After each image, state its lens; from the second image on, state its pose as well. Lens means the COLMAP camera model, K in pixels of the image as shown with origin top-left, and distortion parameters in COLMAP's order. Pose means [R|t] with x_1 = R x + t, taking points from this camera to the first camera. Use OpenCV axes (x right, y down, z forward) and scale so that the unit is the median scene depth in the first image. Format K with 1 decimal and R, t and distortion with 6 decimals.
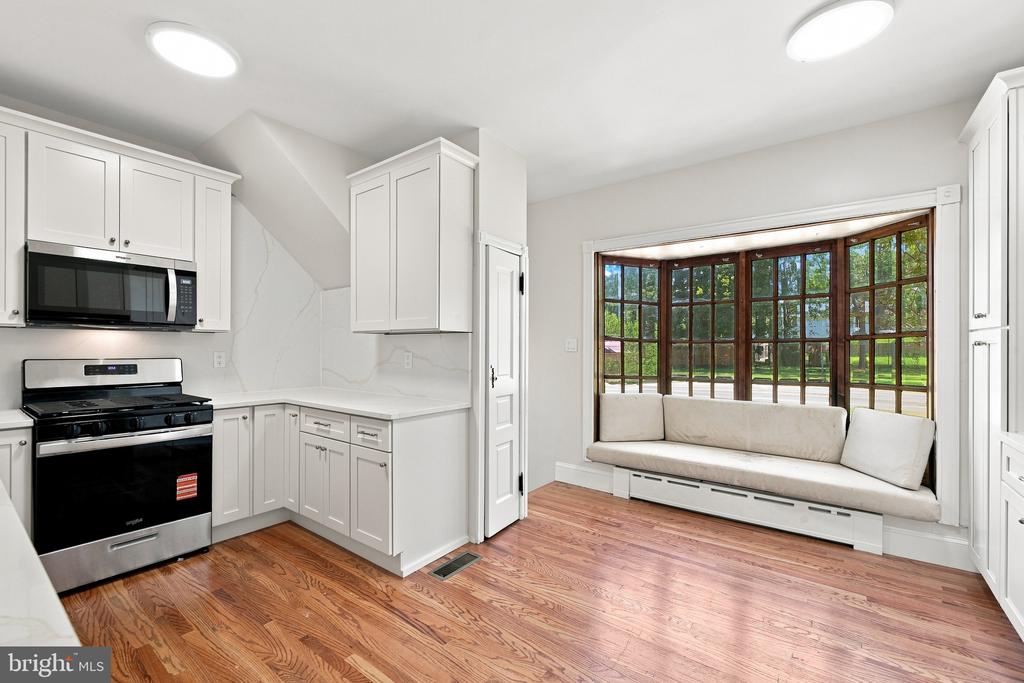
lens RADIAL K [[425.4, 0, 506.6], [0, 425.4, 349.2], [0, 0, 1]] dist [-0.000893, -0.001842]
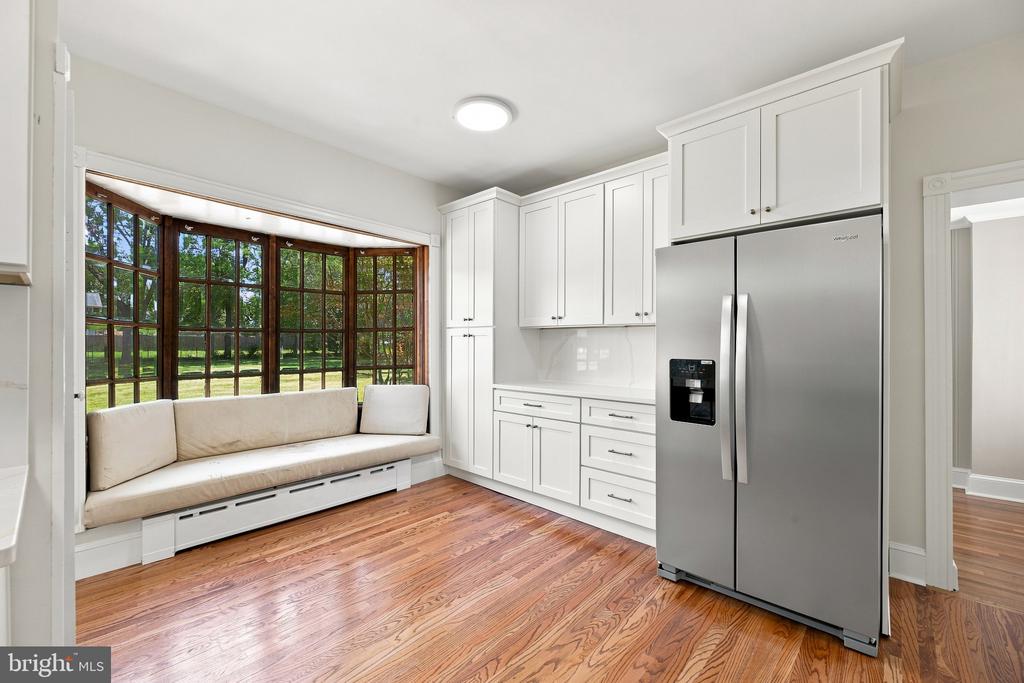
lens RADIAL K [[425.4, 0, 503.9], [0, 425.4, 343.6], [0, 0, 1]] dist [-0.000893, -0.001842]
pose [[0.099246, -0.001579, 0.995062, -0.434840], [0.000176, 0.999999, 0.001569, 0.012247], [-0.995063, 0.000019, 0.099247, 0.519030]]
